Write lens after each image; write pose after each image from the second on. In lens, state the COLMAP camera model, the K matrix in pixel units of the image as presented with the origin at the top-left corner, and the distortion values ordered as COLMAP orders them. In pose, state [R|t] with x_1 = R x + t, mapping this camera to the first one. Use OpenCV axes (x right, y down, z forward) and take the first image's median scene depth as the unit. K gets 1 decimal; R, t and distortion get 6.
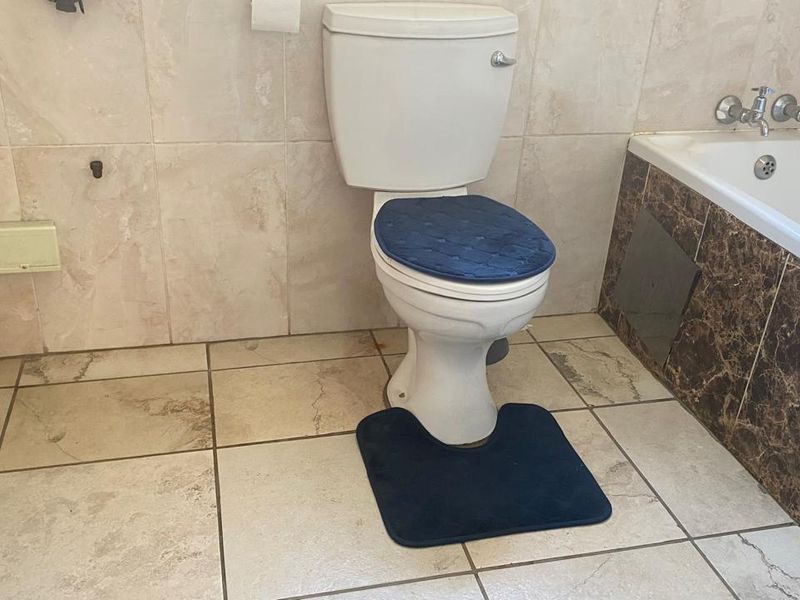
lens RADIAL K [[810.9, 0, 399.2], [0, 810.9, 309.3], [0, 0, 1]] dist [0.150645, -0.409468]
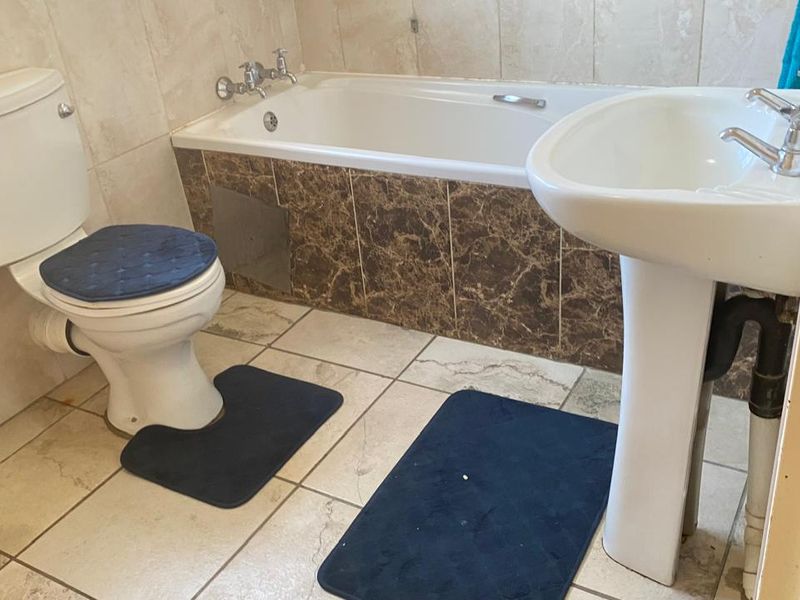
lens RADIAL K [[810.9, 0, 399.2], [0, 810.9, 309.3], [0, 0, 1]] dist [0.150645, -0.409468]
pose [[0.681305, -0.468497, 0.562436, -0.311039], [0.459209, 0.871907, 0.170019, -0.048375], [-0.570045, 0.142441, 0.809172, -0.118808]]
